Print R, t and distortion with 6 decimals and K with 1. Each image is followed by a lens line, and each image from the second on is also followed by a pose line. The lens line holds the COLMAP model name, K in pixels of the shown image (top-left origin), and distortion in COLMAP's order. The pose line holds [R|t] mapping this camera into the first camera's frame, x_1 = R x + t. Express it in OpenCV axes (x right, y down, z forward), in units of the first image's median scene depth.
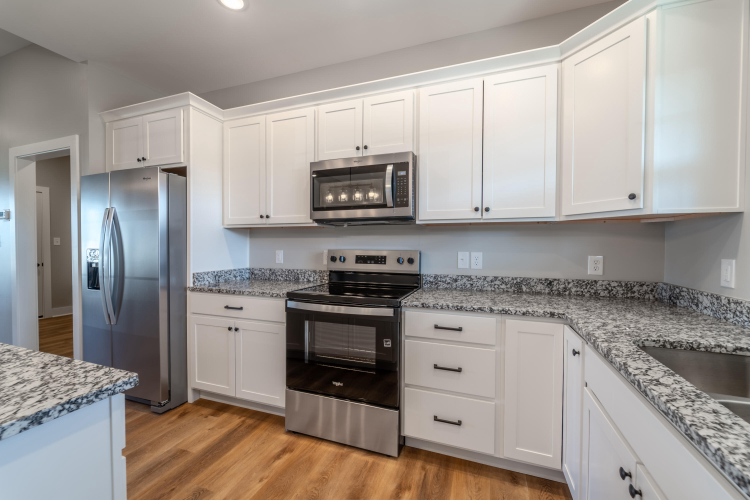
lens RADIAL K [[304.0, 0, 374.8], [0, 304.0, 250.4], [0, 0, 1]] dist [0.000191, -0.001687]
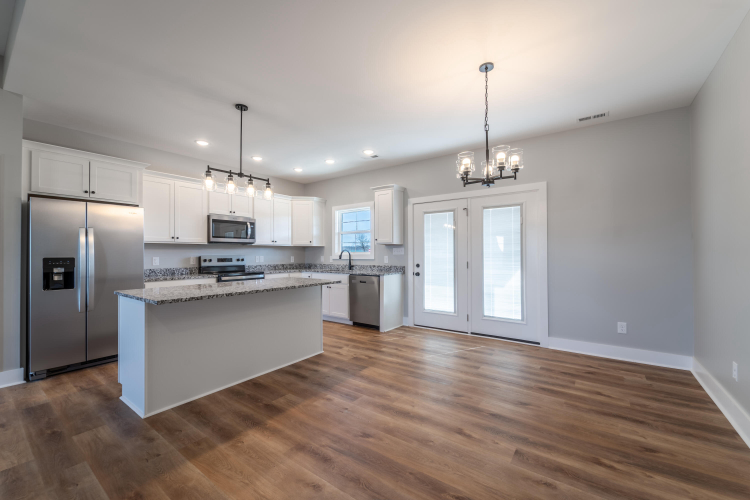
lens RADIAL K [[304.0, 0, 377.1], [0, 304.0, 252.4], [0, 0, 1]] dist [0.000191, -0.001687]
pose [[0.274613, -0.001292, 0.961554, -2.015910], [0.021197, 0.999764, -0.004710, 0.009565], [-0.961321, 0.021675, 0.274576, -0.722921]]
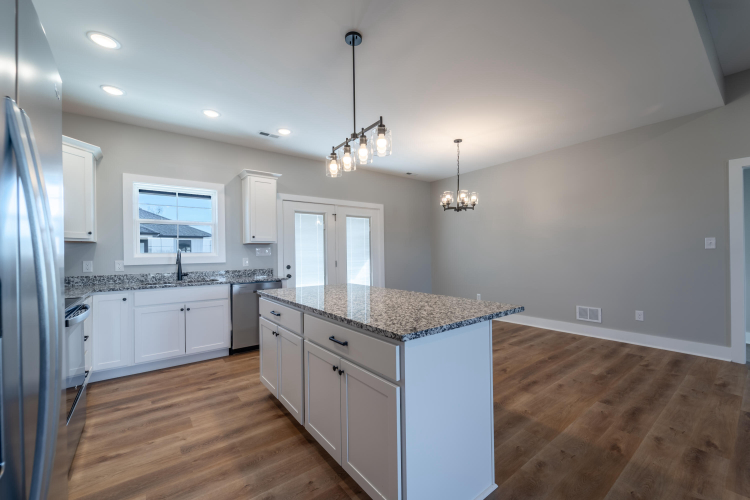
lens RADIAL K [[304.0, 0, 376.7], [0, 304.0, 250.8], [0, 0, 1]] dist [0.000191, -0.001687]
pose [[-0.845063, 0.010333, 0.534566, -1.368345], [0.018736, 0.999771, 0.010294, -0.020990], [-0.534338, 0.018715, -0.845064, 1.155429]]
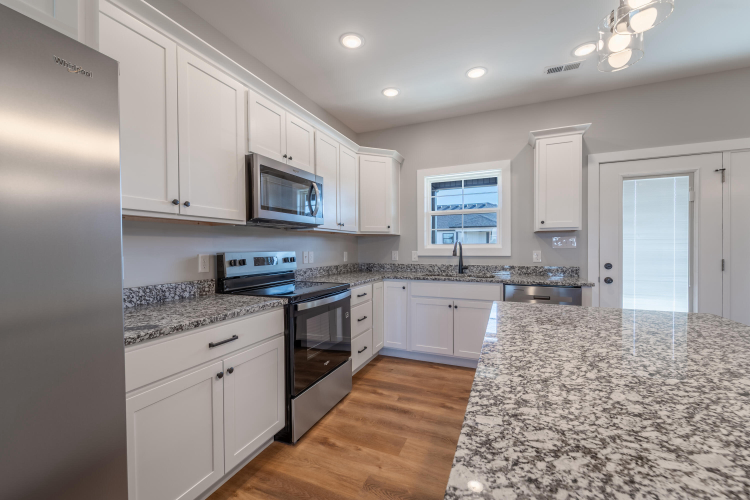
lens RADIAL K [[304.0, 0, 376.9], [0, 304.0, 252.3], [0, 0, 1]] dist [0.000191, -0.001687]
pose [[0.054807, -0.021148, 0.998273, -1.128623], [0.023730, 0.999521, 0.019871, -0.011889], [-0.998215, 0.022600, 0.055283, 0.636086]]
